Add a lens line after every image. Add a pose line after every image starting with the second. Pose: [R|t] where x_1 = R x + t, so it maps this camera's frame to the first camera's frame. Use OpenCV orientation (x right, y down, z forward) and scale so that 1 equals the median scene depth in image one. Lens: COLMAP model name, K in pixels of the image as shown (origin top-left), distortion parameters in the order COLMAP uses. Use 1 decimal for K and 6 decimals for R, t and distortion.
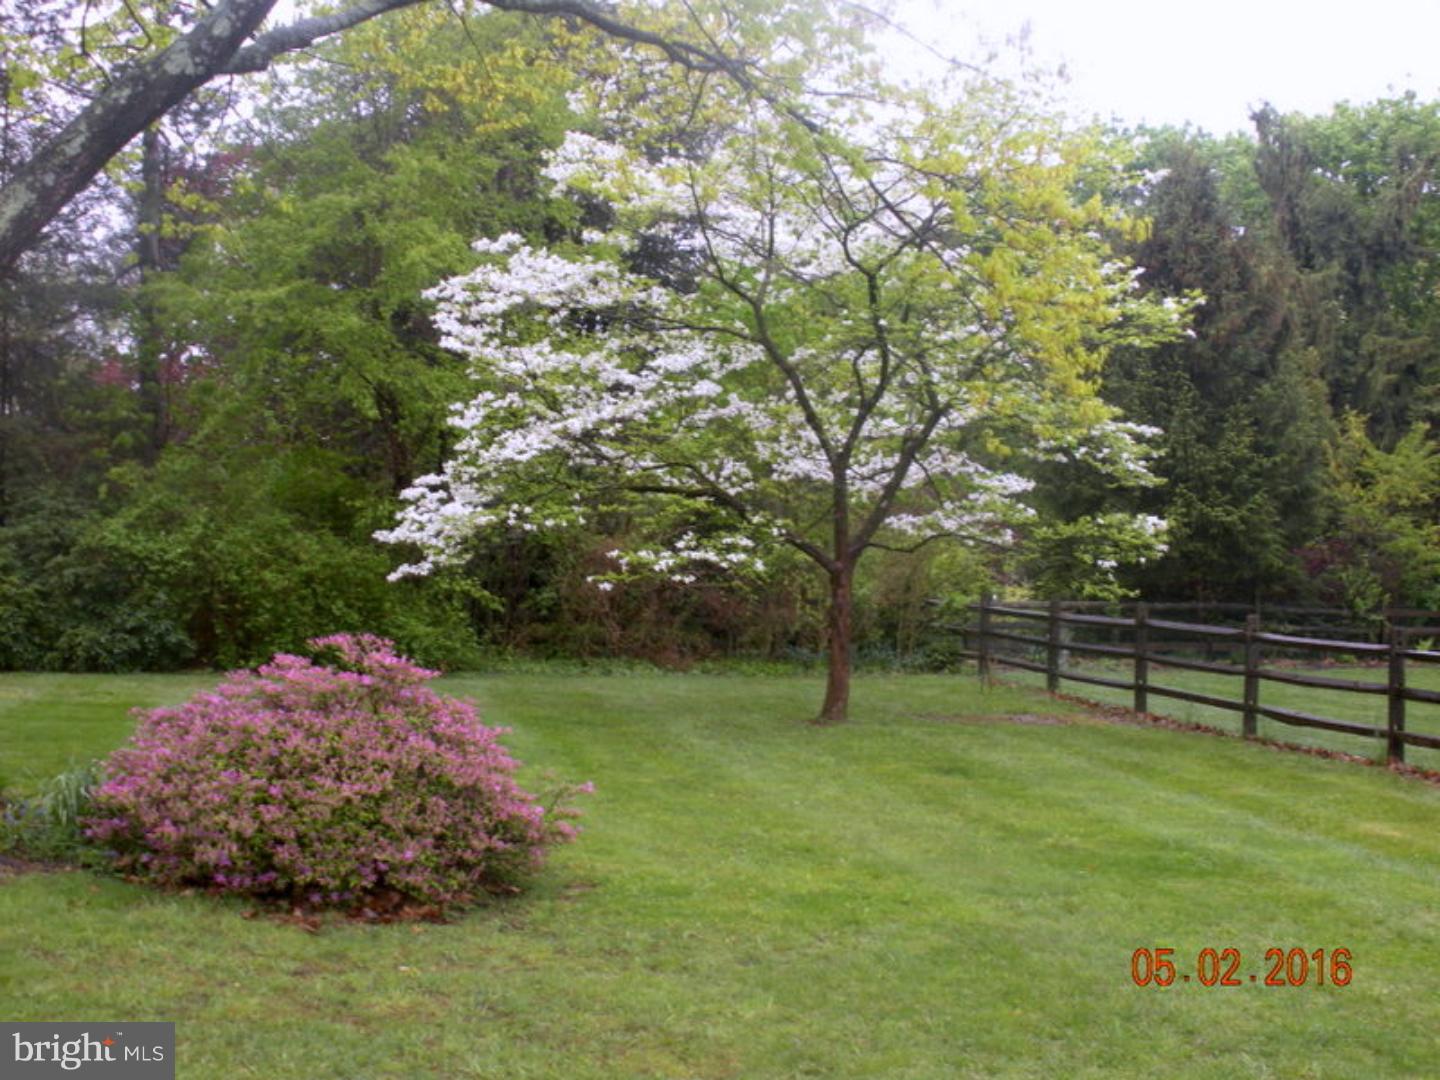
lens RADIAL K [[1849.4, 0, 721.8], [0, 1849.4, 543.1], [0, 0, 1]] dist [-0.151171, 0.000000]
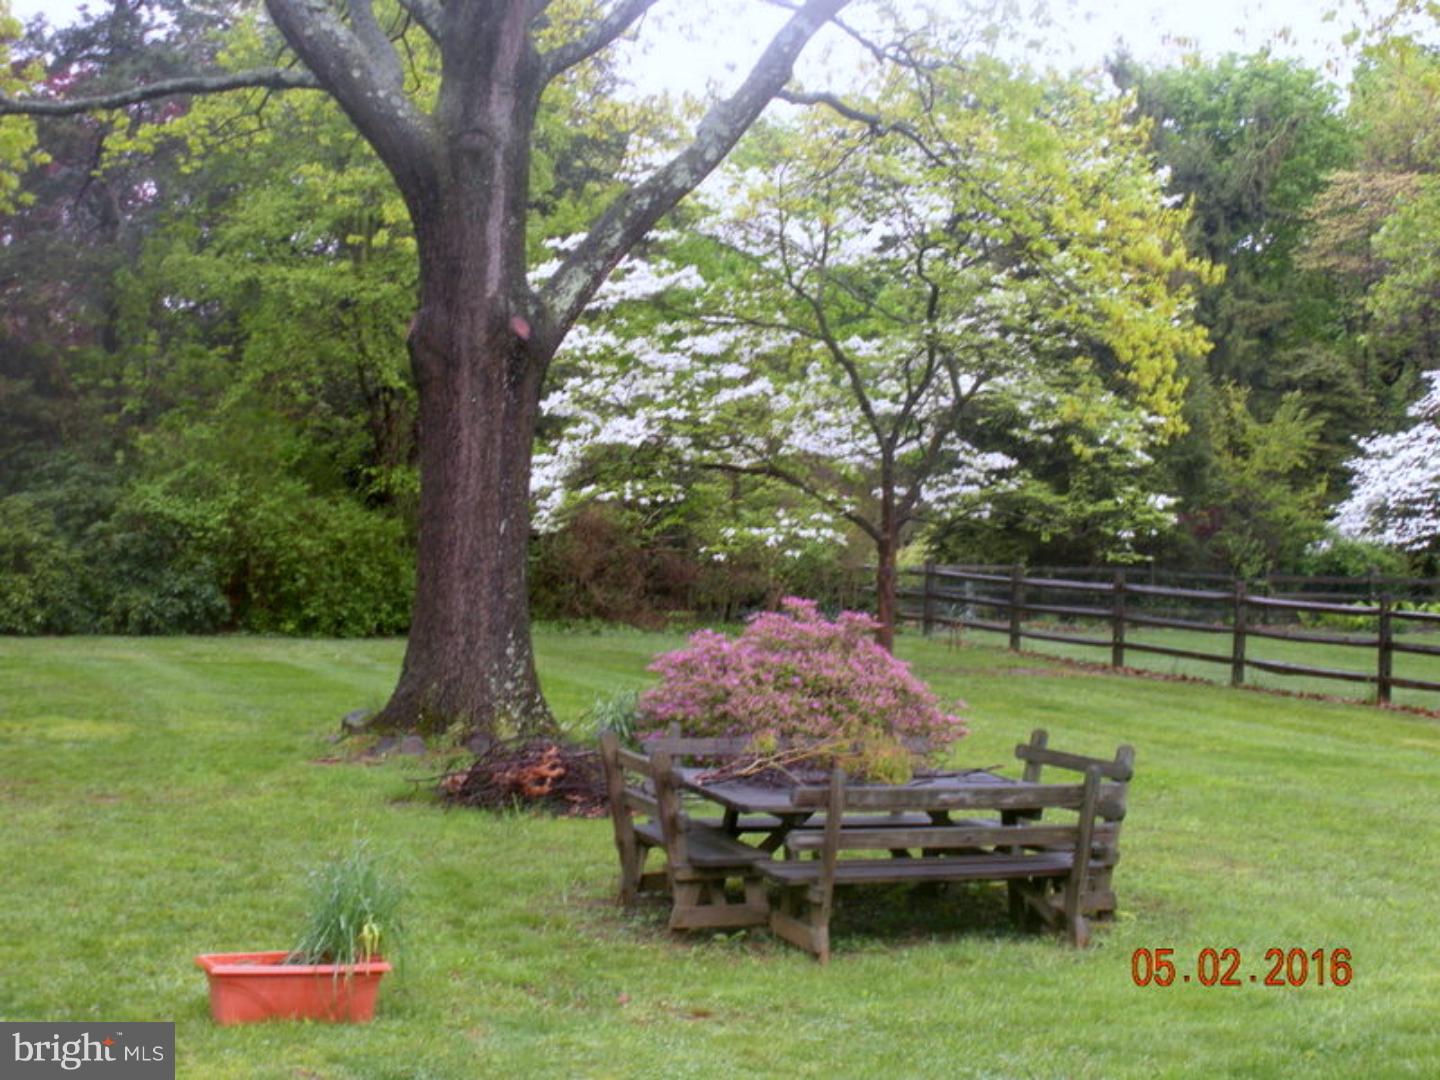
lens RADIAL K [[2220.4, 0, 720.3], [0, 2220.4, 530.4], [0, 0, 1]] dist [-0.118863, 0.000000]
pose [[0.985070, 0.004993, 0.172082, -0.238129], [-0.008141, 0.999812, 0.017593, -0.012877], [-0.171962, -0.018731, 0.984926, -0.281646]]
